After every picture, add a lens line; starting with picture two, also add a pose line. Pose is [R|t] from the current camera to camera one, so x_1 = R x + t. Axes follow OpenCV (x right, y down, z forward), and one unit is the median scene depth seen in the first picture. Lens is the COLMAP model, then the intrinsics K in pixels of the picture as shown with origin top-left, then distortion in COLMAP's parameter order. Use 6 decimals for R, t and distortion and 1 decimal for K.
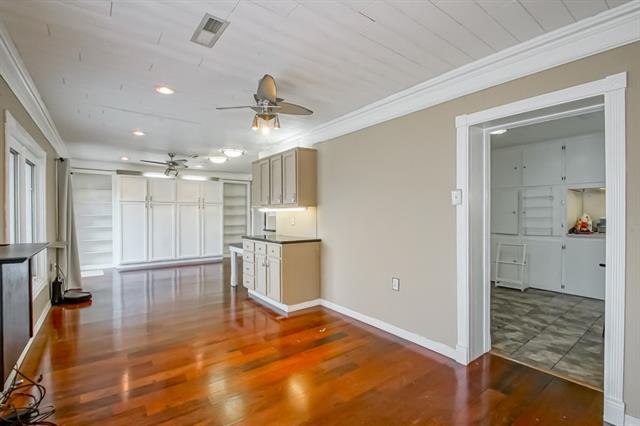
lens RADIAL K [[294.7, 0, 317.5], [0, 294.7, 212.4], [0, 0, 1]] dist [-0.021778, -0.005283]
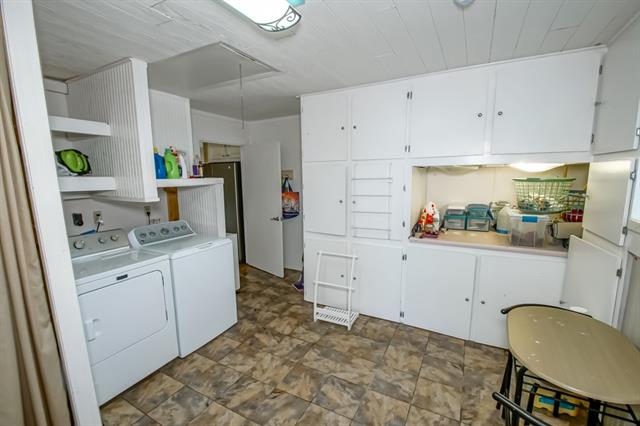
lens RADIAL K [[294.7, 0, 319.4], [0, 294.7, 216.6], [0, 0, 1]] dist [-0.021778, -0.005283]
pose [[0.904078, -0.079858, 0.419841, 0.402139], [0.016674, 0.988230, 0.152065, -0.072542], [-0.427043, -0.130478, 0.894768, 0.493590]]
